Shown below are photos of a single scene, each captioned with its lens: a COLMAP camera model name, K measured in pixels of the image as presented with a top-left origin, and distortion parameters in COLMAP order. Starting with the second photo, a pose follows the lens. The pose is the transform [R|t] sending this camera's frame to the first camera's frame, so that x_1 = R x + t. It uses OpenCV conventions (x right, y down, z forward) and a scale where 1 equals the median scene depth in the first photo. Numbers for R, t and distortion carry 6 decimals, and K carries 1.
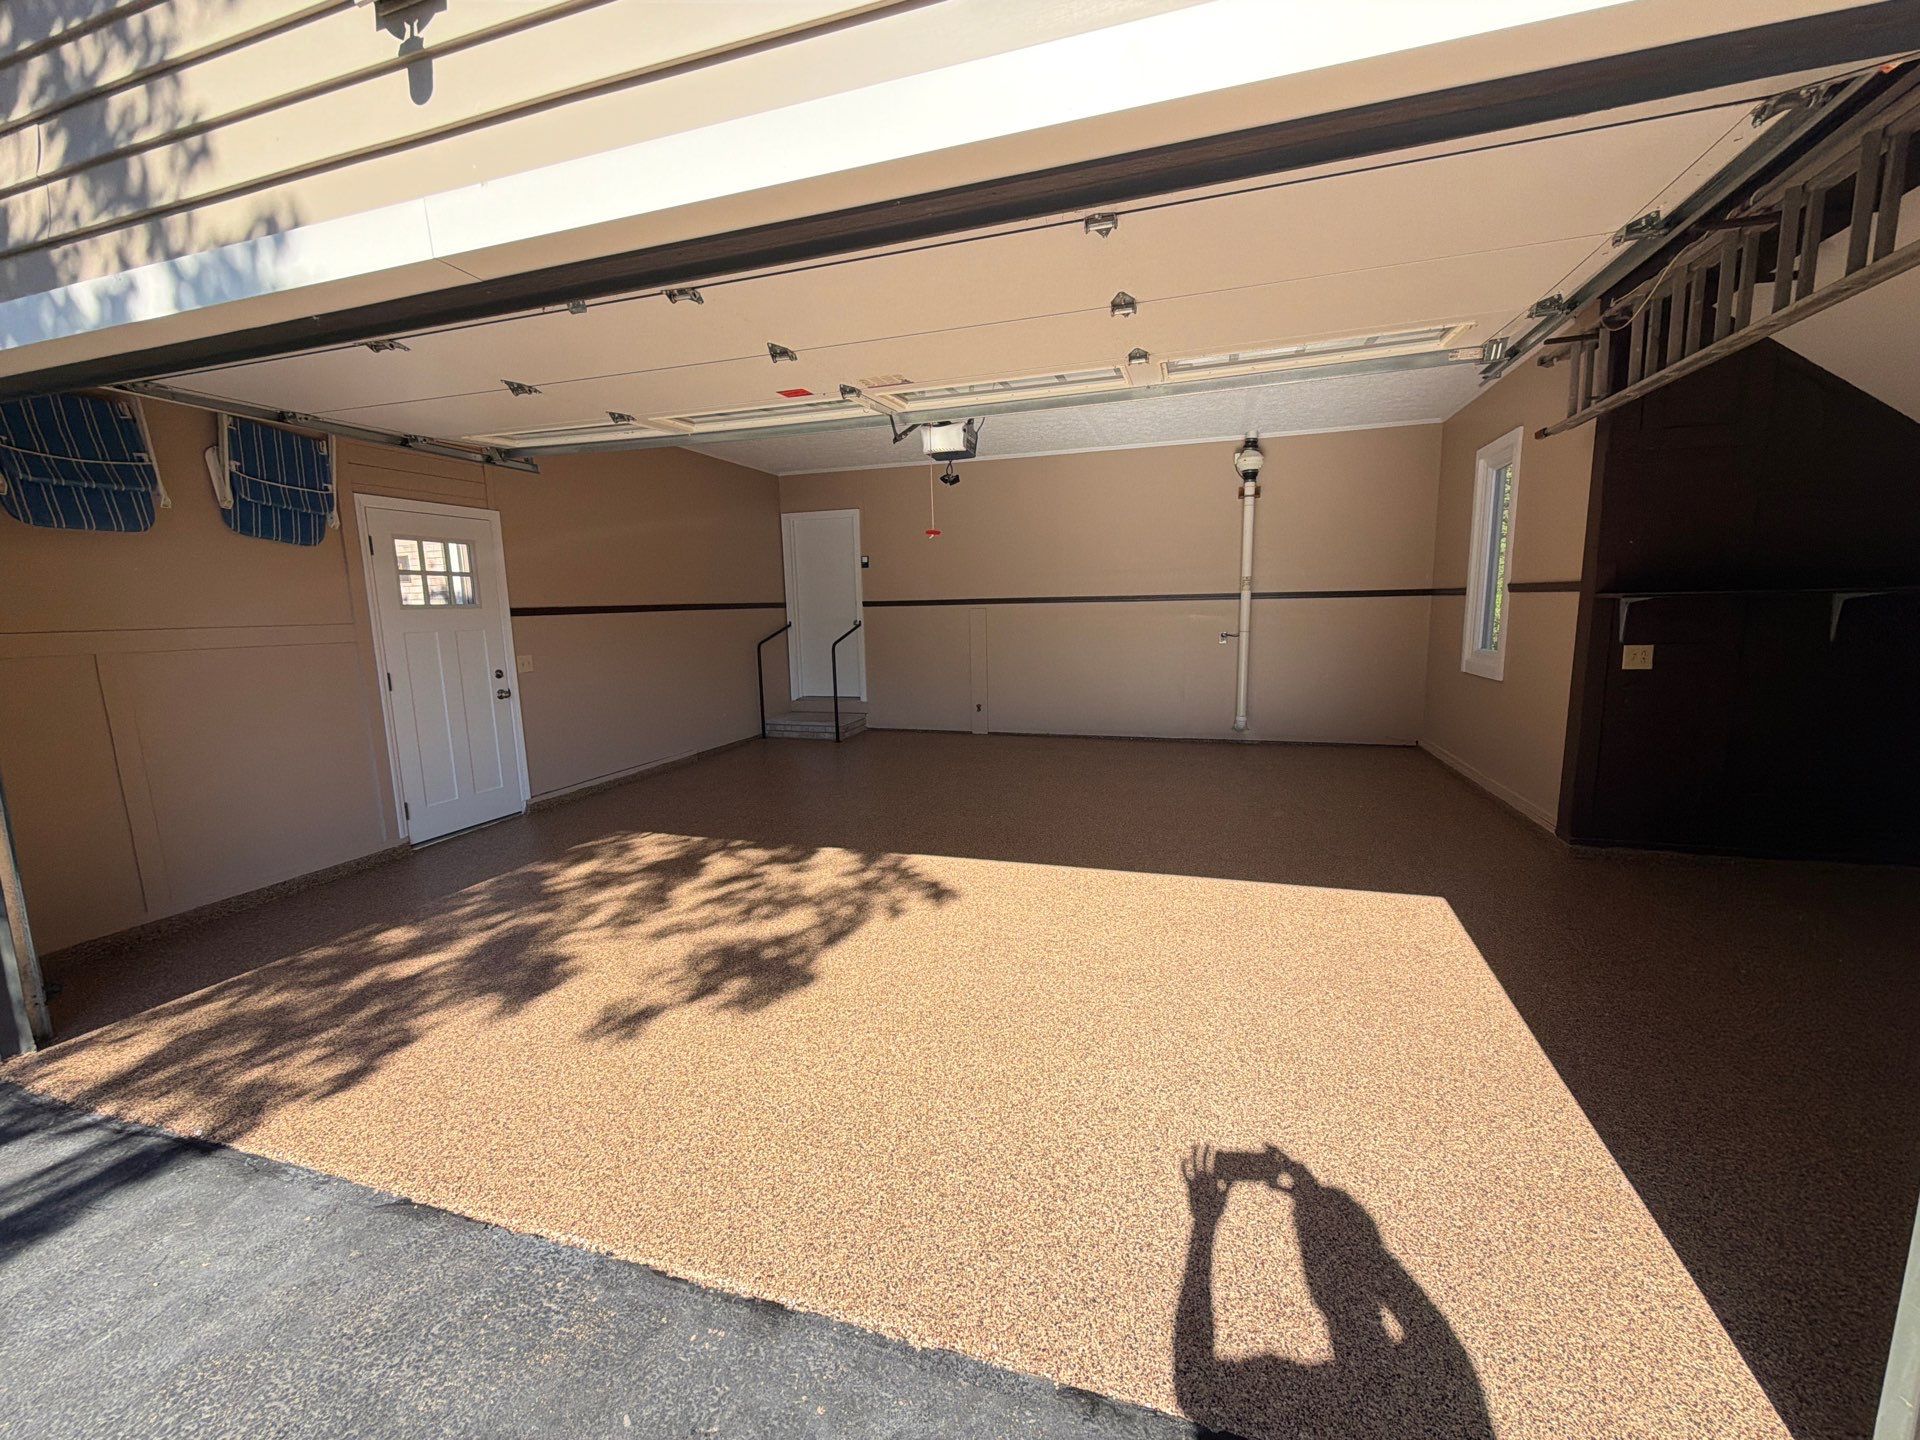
lens RADIAL K [[754.9, 0, 963.1], [0, 754.9, 718.2], [0, 0, 1]] dist [-0.004202, -0.000128]
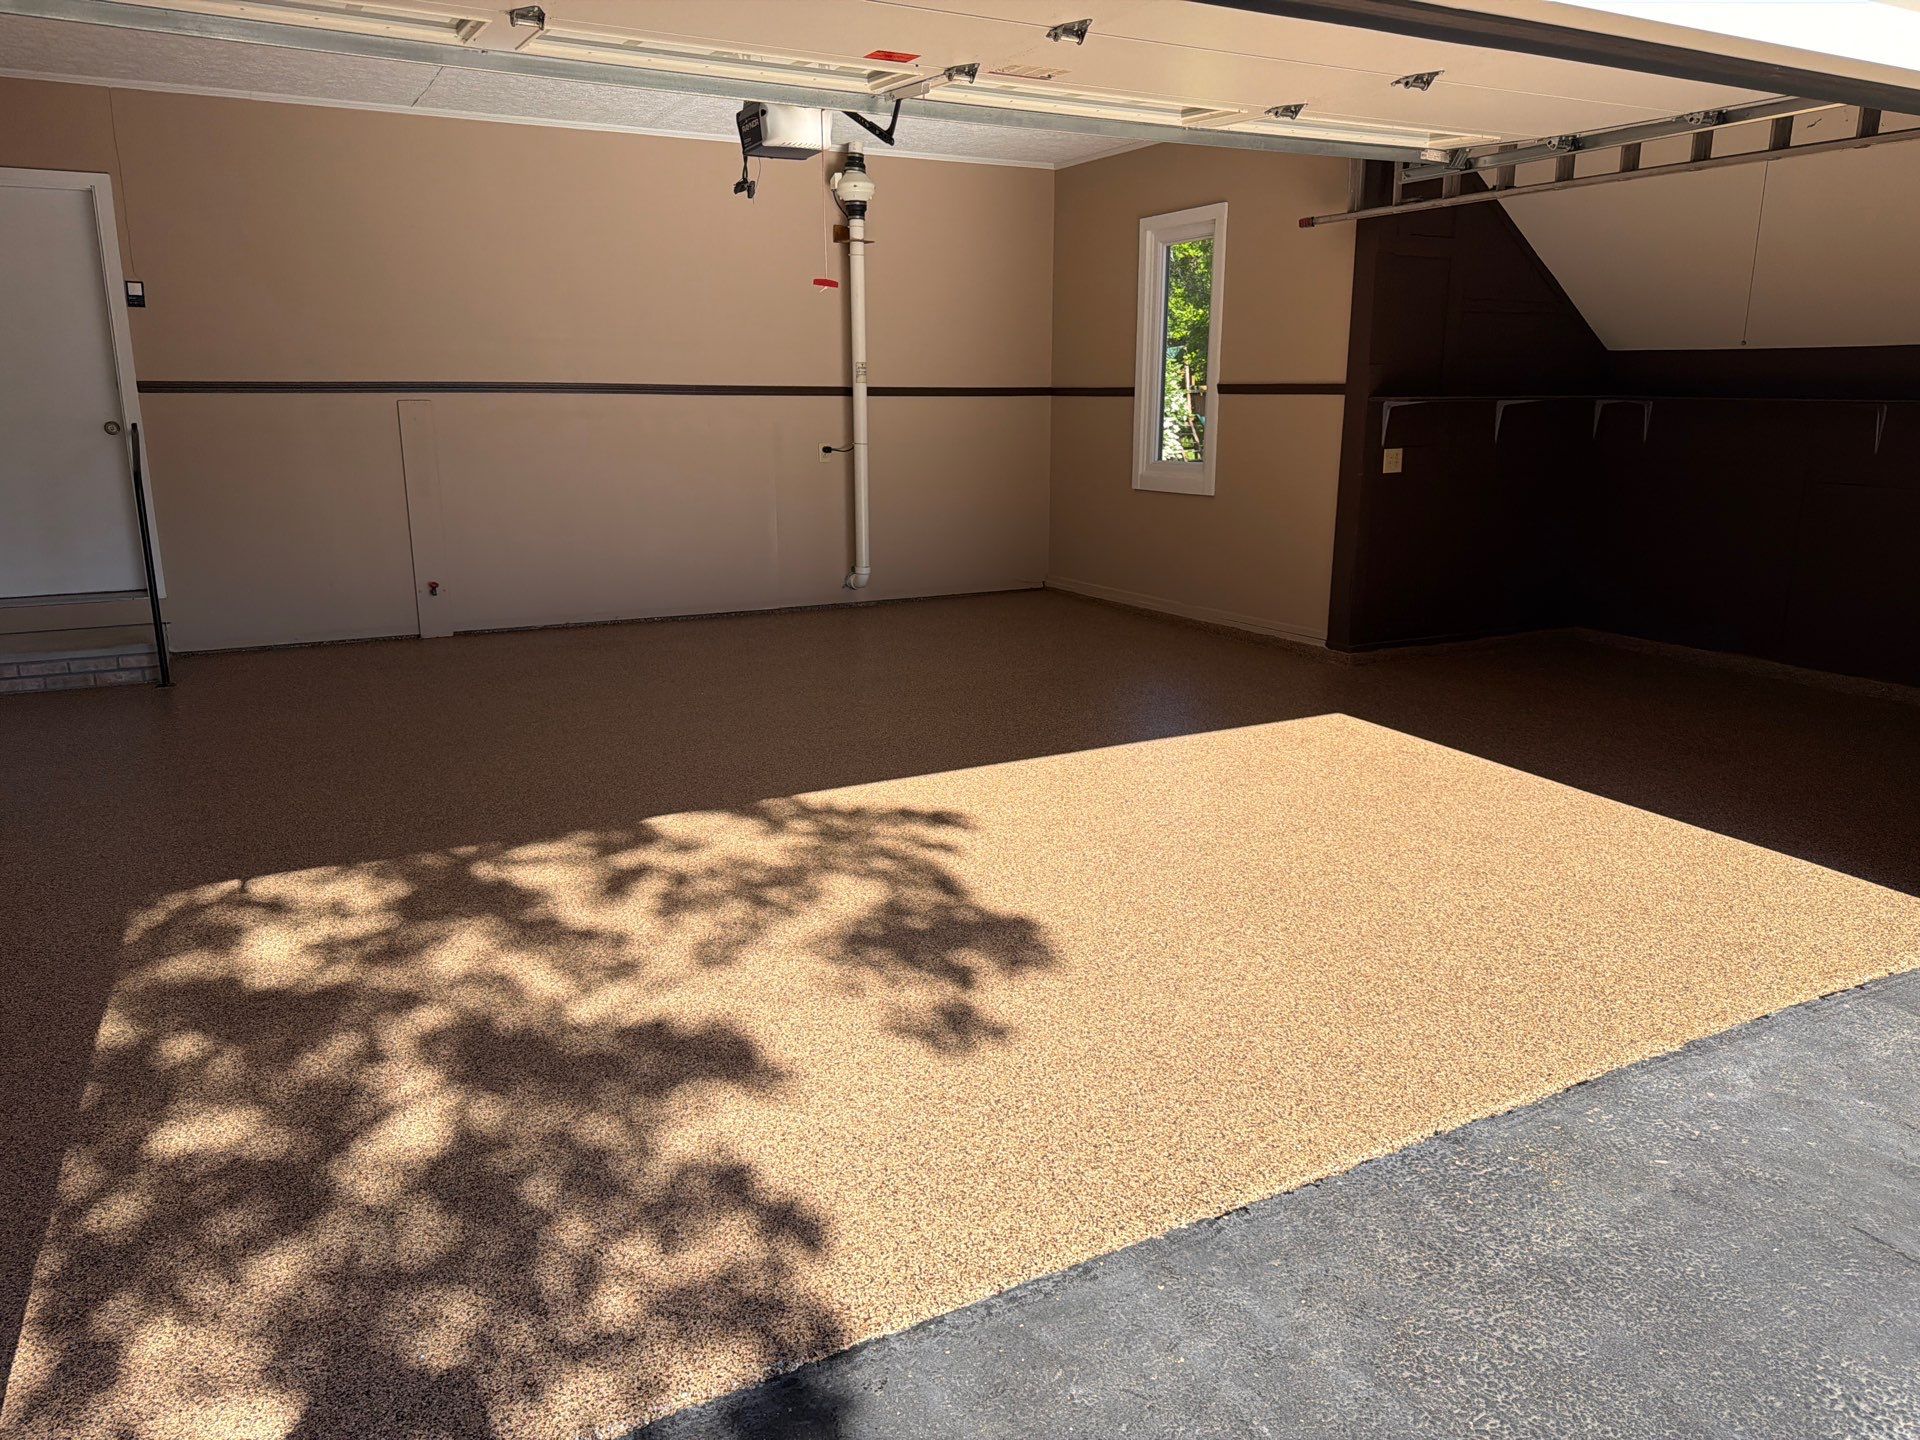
lens RADIAL K [[1324.0, 0, 957.6], [0, 1324.0, 740.4], [0, 0, 1]] dist [0.058355, -0.096477]
pose [[0.693948, -0.160065, 0.702008, -0.854714], [0.091126, 0.986661, 0.134890, -0.002941], [-0.714235, -0.029635, 0.699278, 0.132291]]
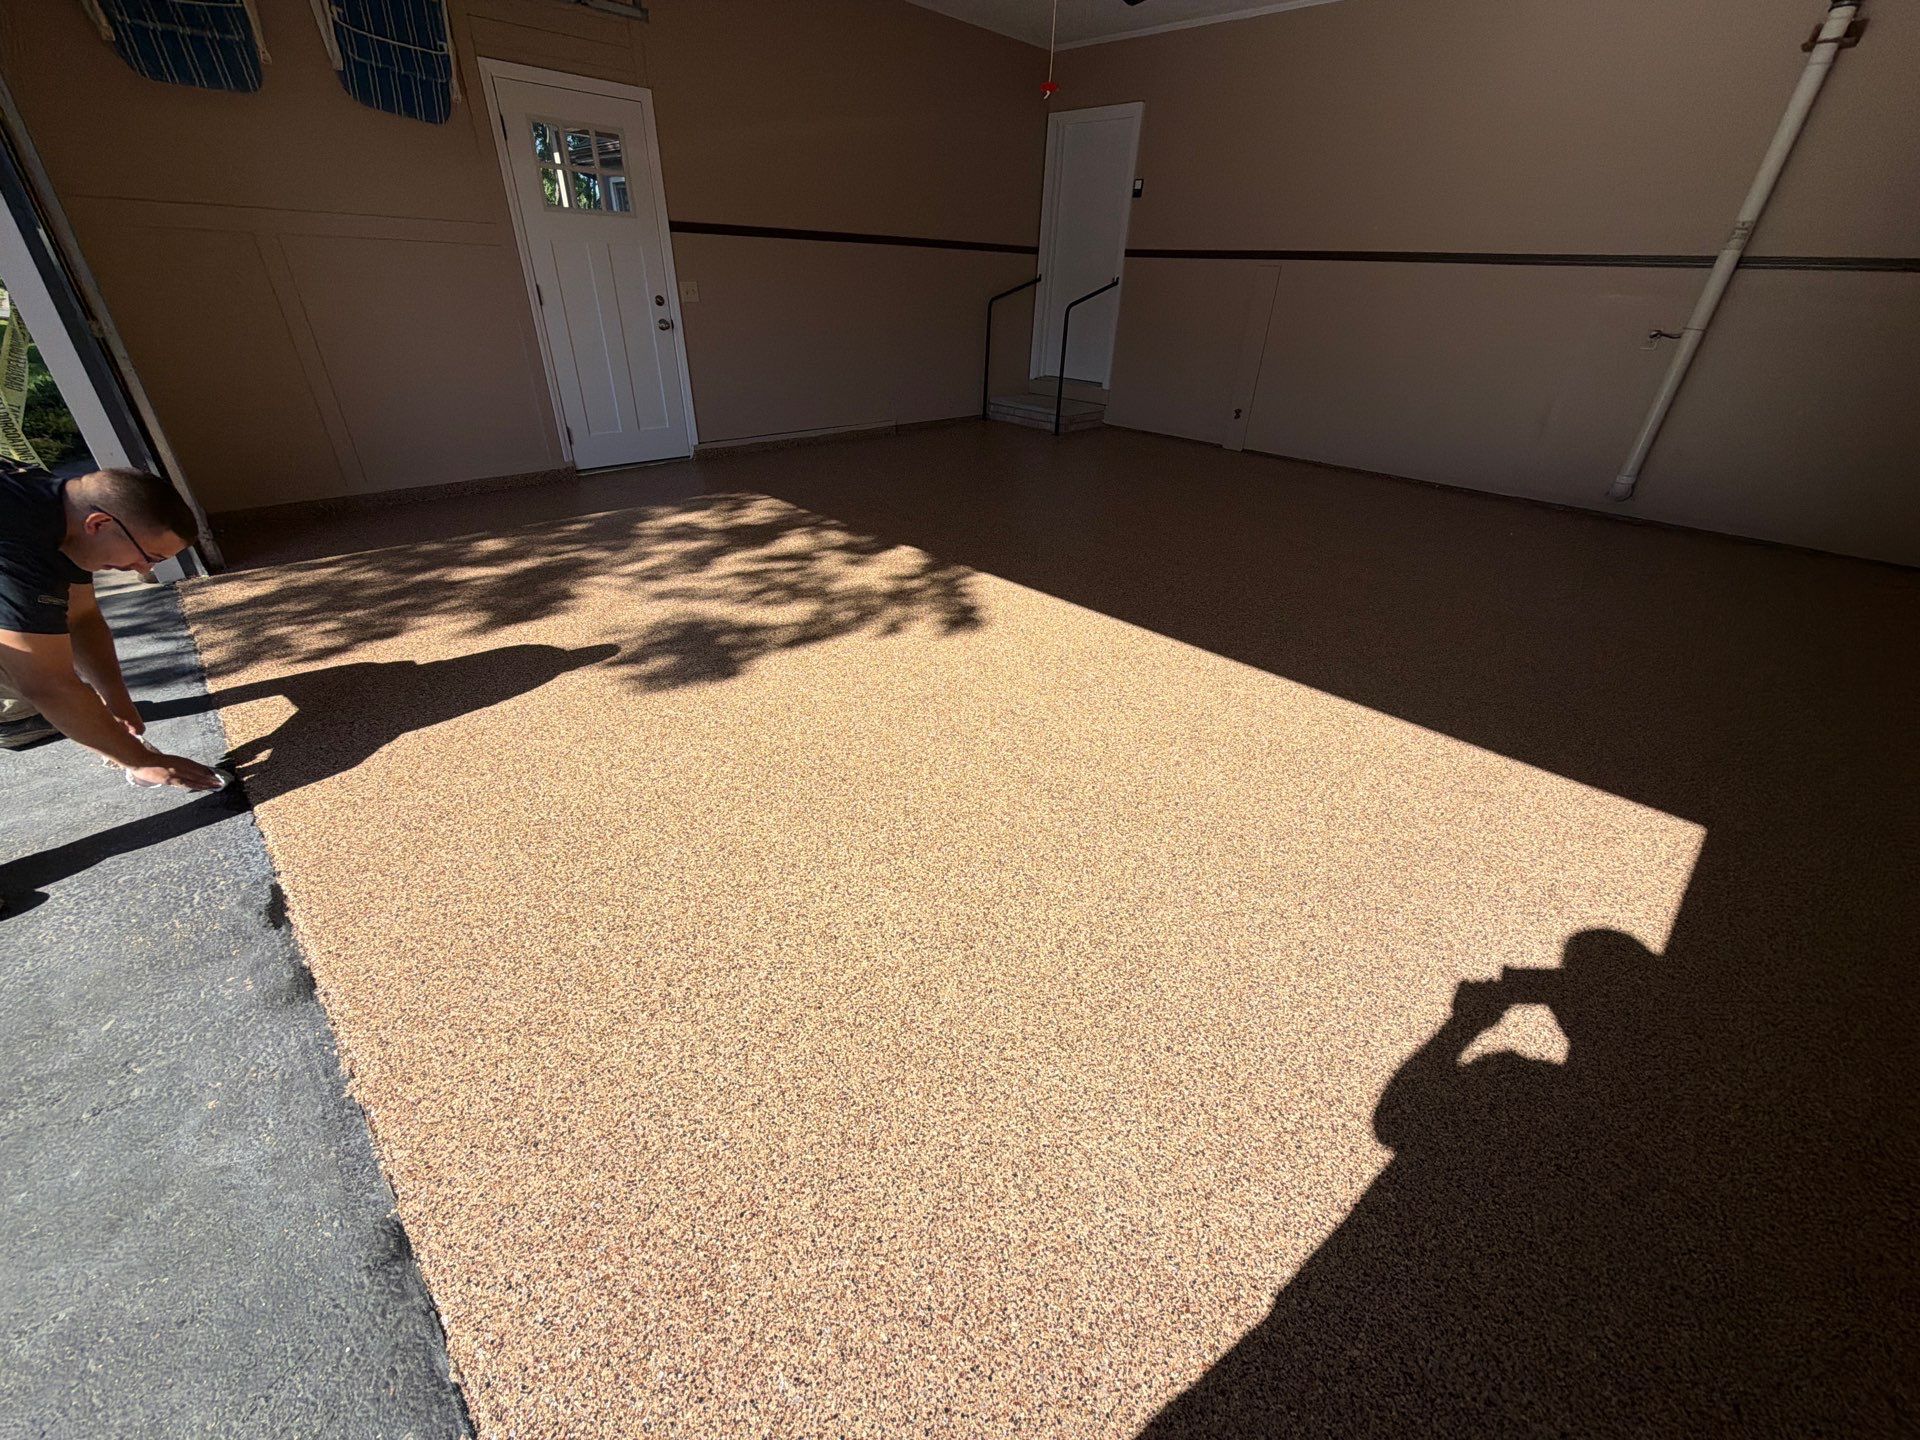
lens RADIAL K [[754.9, 0, 963.1], [0, 754.9, 718.2], [0, 0, 1]] dist [-0.004202, -0.000128]
pose [[0.888253, 0.275095, -0.367873, 0.296593], [-0.120854, 0.912584, 0.390620, 0.006826], [0.443172, -0.302511, 0.843852, 0.273533]]
